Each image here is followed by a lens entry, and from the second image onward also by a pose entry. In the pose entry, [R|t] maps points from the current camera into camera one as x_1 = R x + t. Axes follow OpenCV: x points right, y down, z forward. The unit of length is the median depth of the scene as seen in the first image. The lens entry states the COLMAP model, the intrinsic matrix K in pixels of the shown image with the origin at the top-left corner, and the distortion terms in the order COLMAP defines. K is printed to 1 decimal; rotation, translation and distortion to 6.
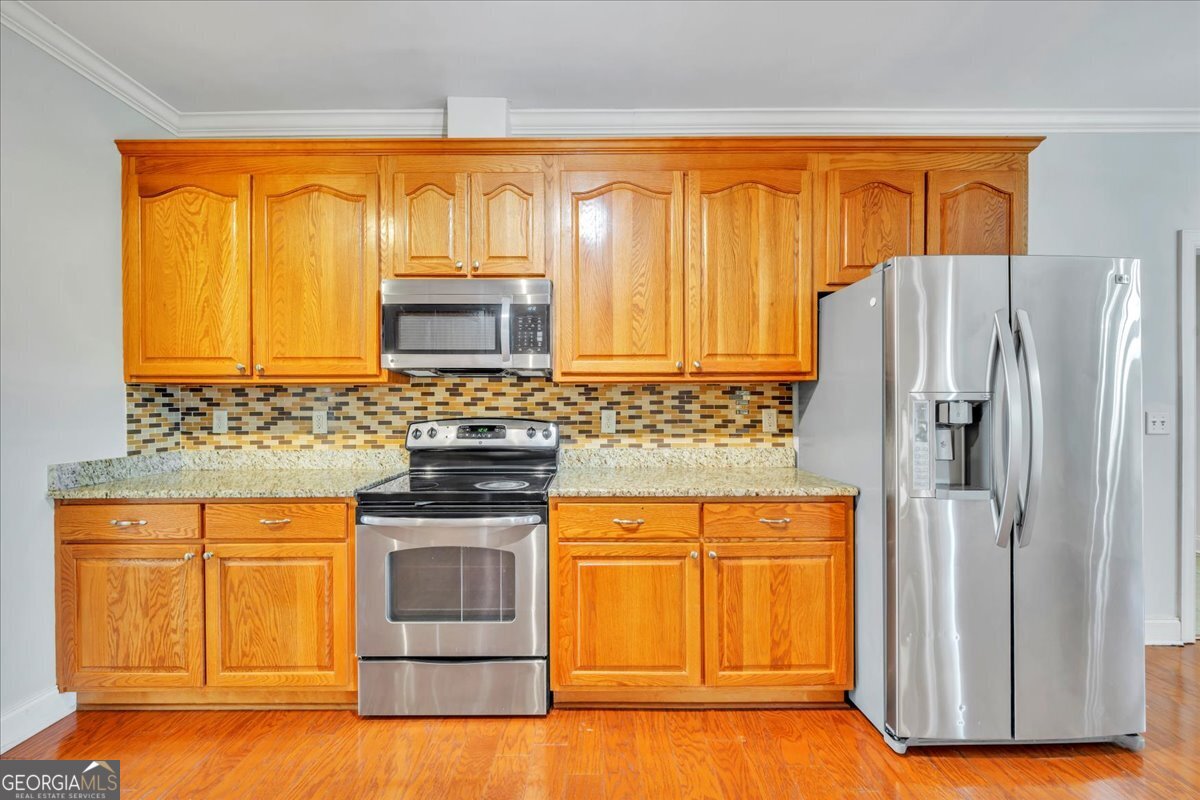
lens RADIAL K [[507.7, 0, 599.0], [0, 507.7, 404.7], [0, 0, 1]] dist [-0.000321, -0.000117]
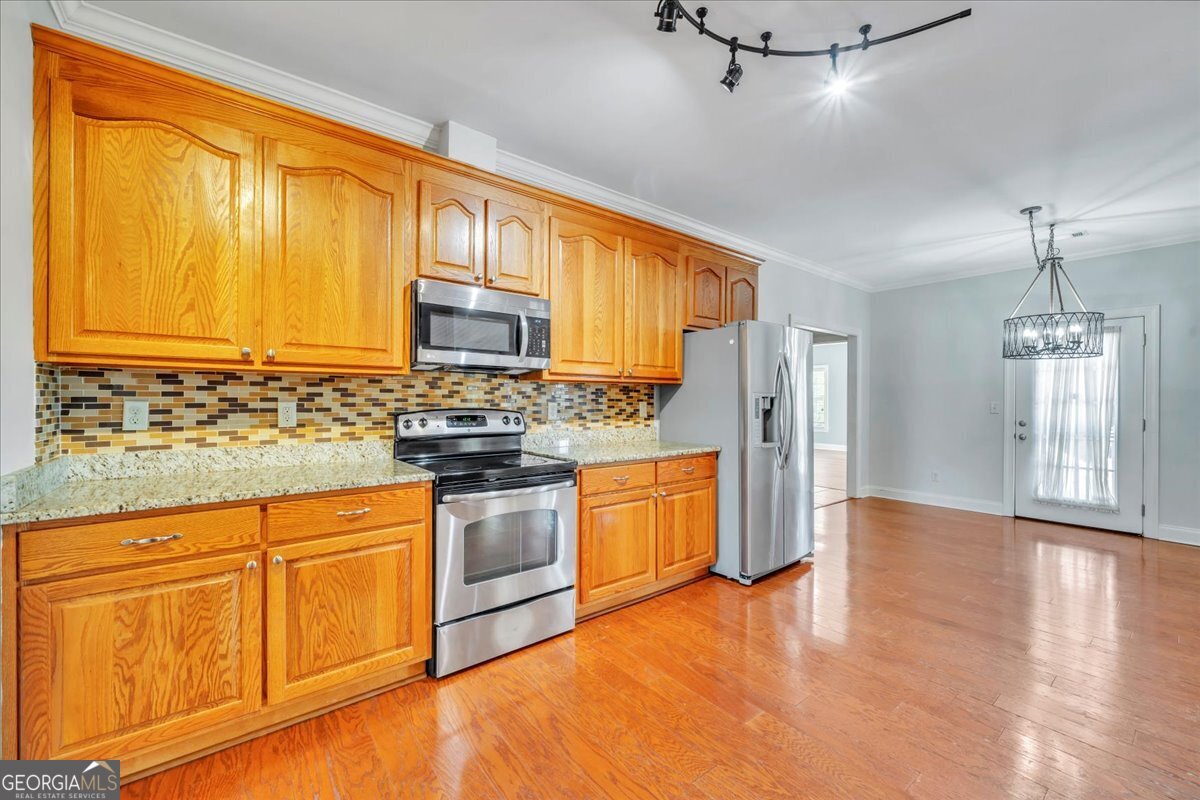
lens RADIAL K [[473.5, 0, 600.0], [0, 473.5, 400.0], [0, 0, 1]] dist [-0.002330, -0.000263]
pose [[0.784345, 0.005571, 0.620300, -0.724635], [-0.003838, 0.999984, -0.004129, 0.010985], [-0.620314, 0.000858, 0.784353, -0.019469]]
